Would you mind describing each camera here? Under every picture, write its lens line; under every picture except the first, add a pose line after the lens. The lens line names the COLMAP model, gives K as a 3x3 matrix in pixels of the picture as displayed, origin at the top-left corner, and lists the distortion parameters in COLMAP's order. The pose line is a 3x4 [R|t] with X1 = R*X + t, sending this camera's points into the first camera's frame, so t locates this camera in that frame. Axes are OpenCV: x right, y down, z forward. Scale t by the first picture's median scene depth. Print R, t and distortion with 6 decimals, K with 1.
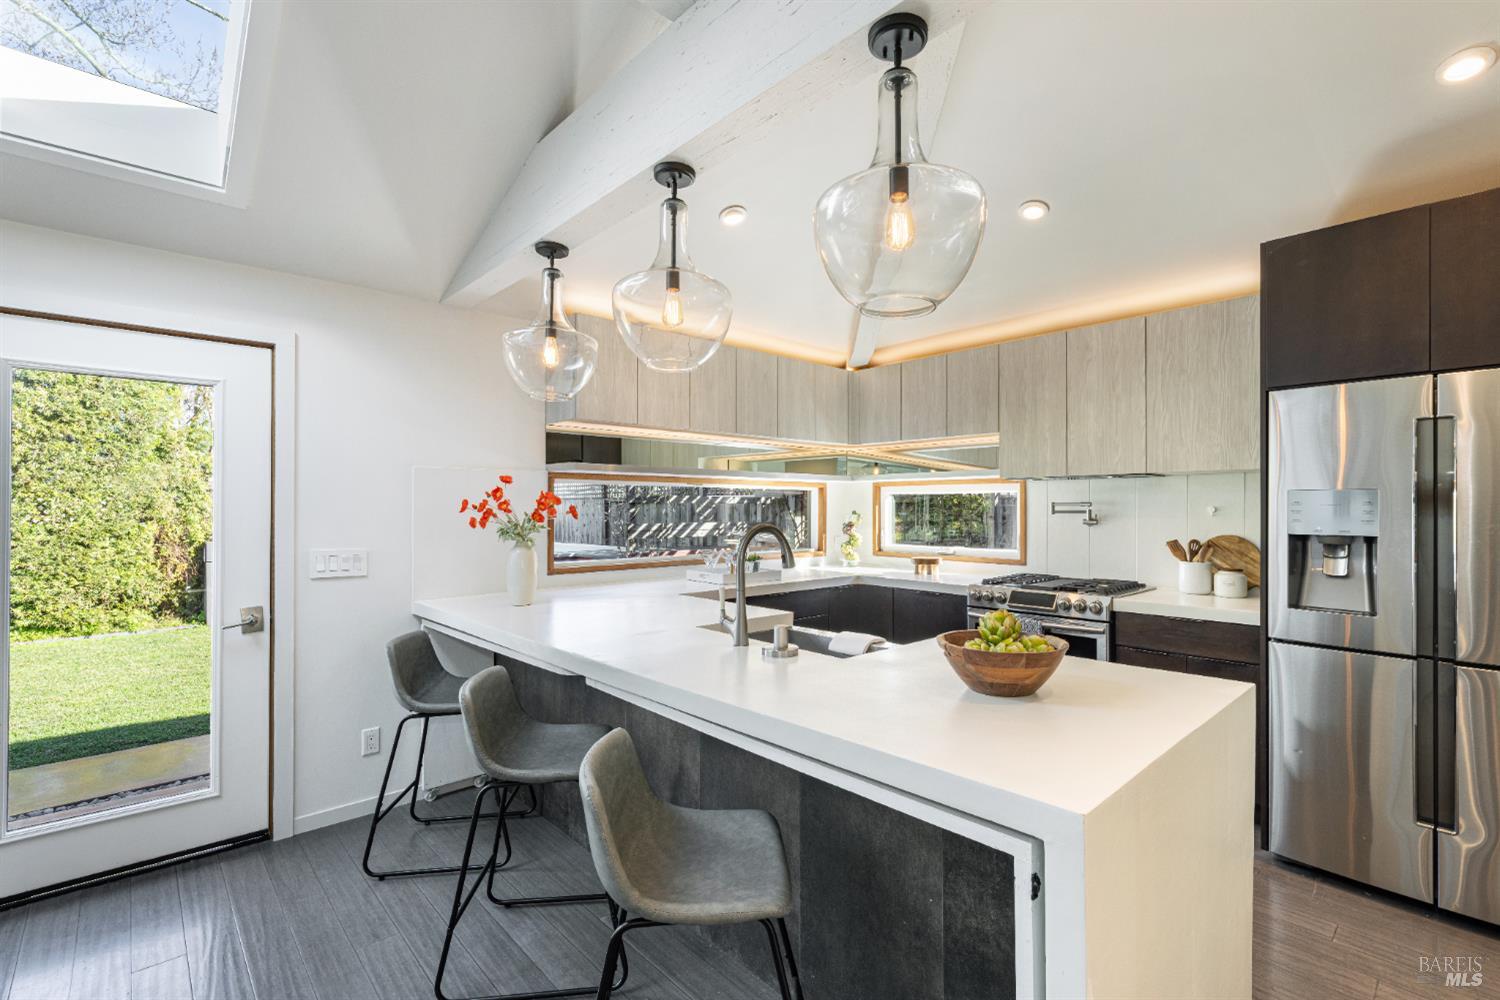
lens RADIAL K [[679.0, 0, 759.9], [0, 679.0, 500.2], [0, 0, 1]] dist [0.003882, -0.000102]
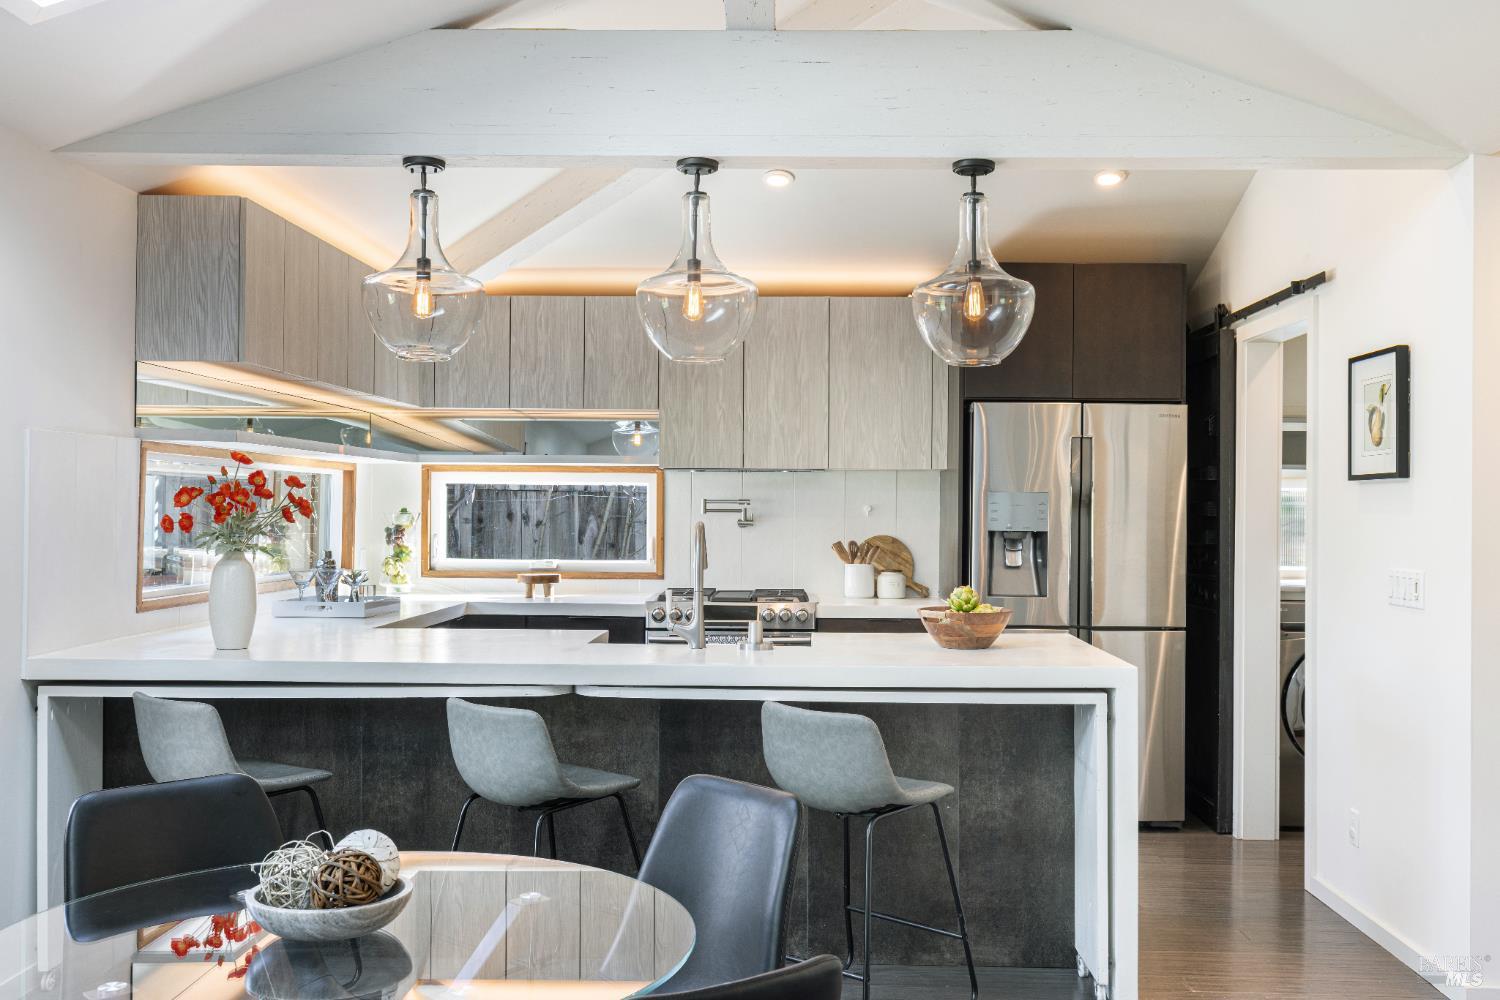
lens RADIAL K [[1419.5, 0, 773.8], [0, 1419.5, 504.3], [0, 0, 1]] dist [0.003956, 0.015195]
pose [[0.700424, 0.006889, 0.713694, -0.705702], [-0.015441, 0.999866, 0.005503, -0.001004], [-0.713560, -0.014874, 0.700436, -0.241398]]
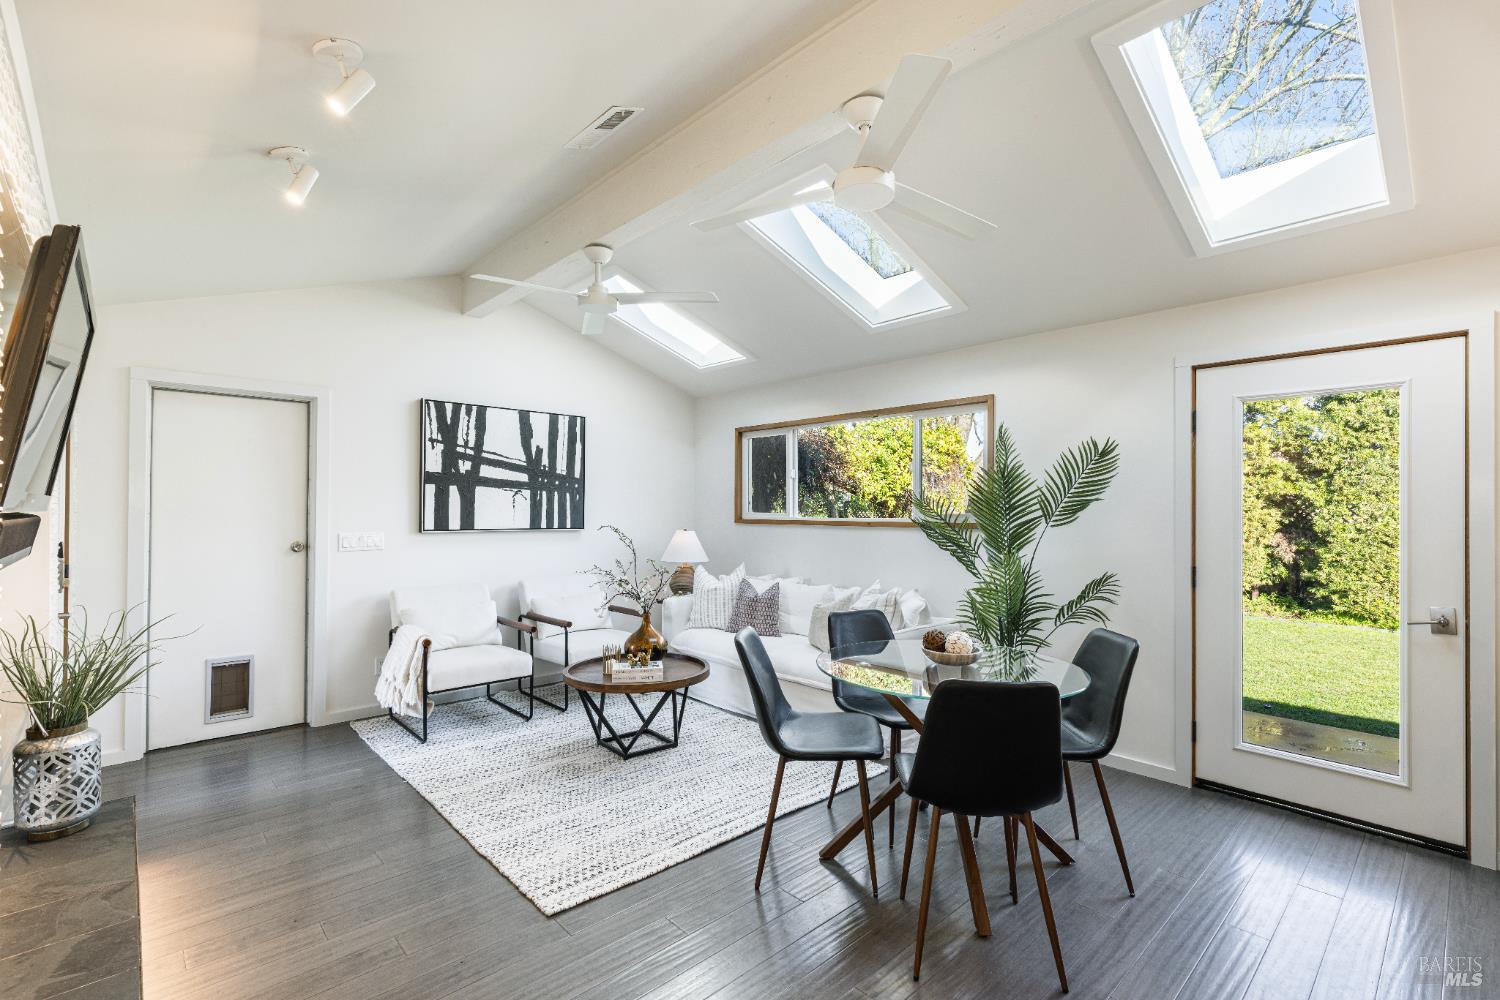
lens RADIAL K [[679.0, 0, 759.9], [0, 679.0, 500.2], [0, 0, 1]] dist [0.003882, -0.000102]
pose [[0.008242, -0.008726, -0.999928, 0.155334], [0.003029, 0.999958, -0.008701, 0.006718], [0.999961, -0.002957, 0.008268, 0.015382]]
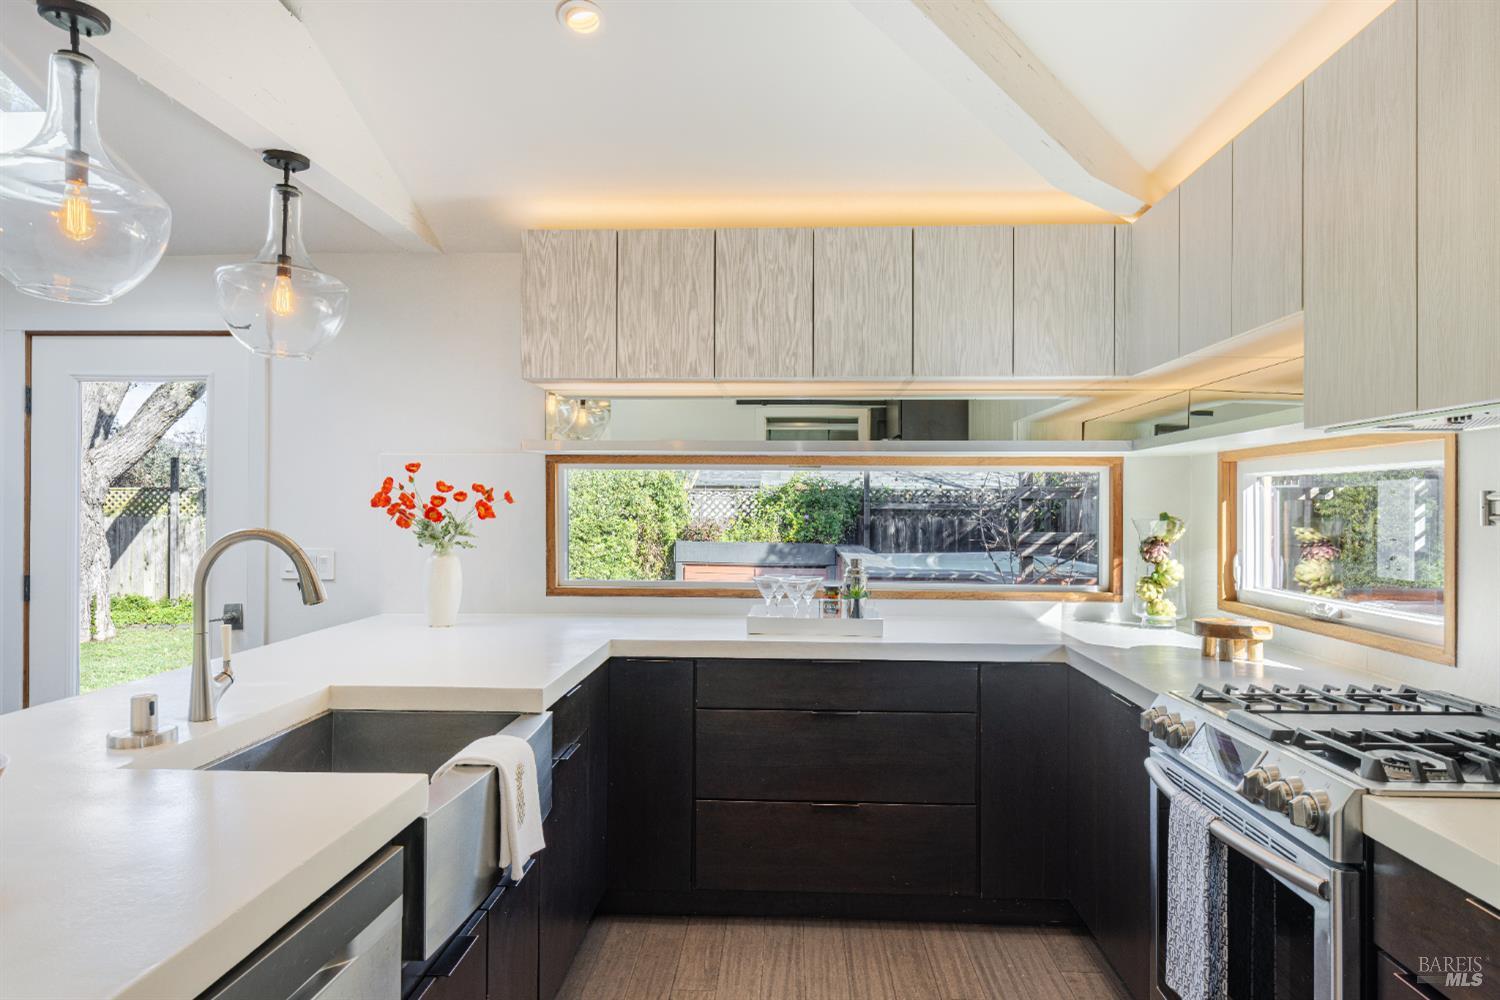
lens RADIAL K [[943.5, 0, 750.0], [0, 943.5, 500.0], [0, 0, 1]] dist [0.000304, 0.002887]
pose [[0.700139, -0.000047, -0.714006, 0.499539], [0.001782, 0.999997, 0.001682, 0.005983], [0.714004, -0.002450, 0.700137, 0.390526]]
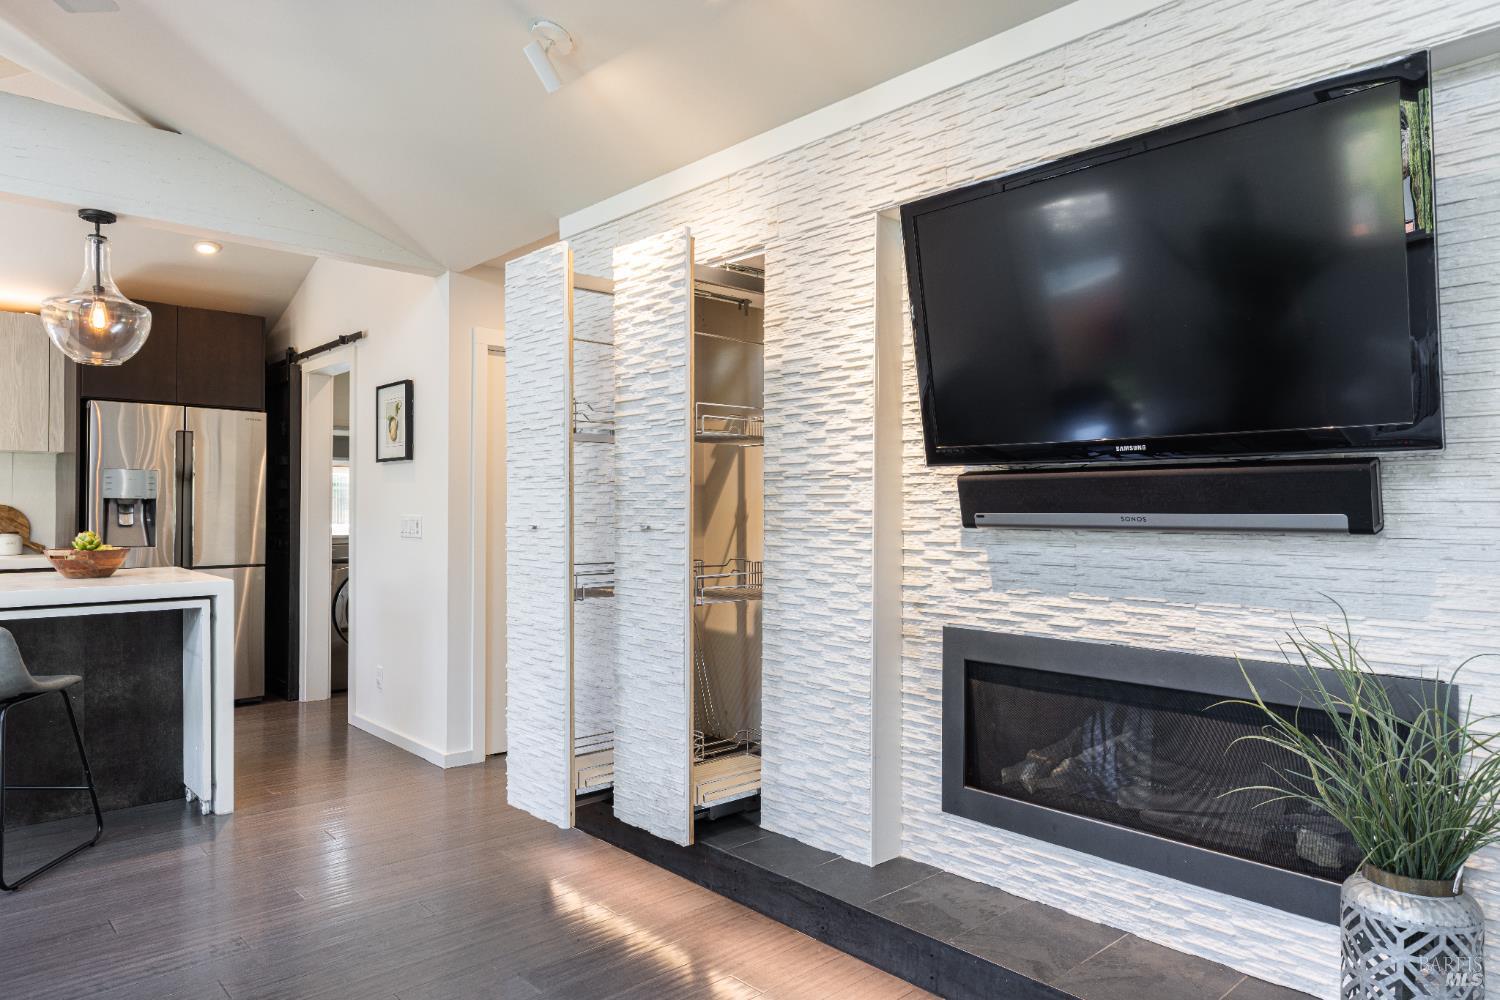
lens RADIAL K [[943.5, 0, 750.0], [0, 943.5, 500.0], [0, 0, 1]] dist [0.000304, 0.002887]
pose [[0.014015, 0.007401, 0.999874, -0.774500], [-0.015163, 0.999859, -0.007188, 0.029109], [-0.999787, -0.015060, 0.014125, -0.269405]]
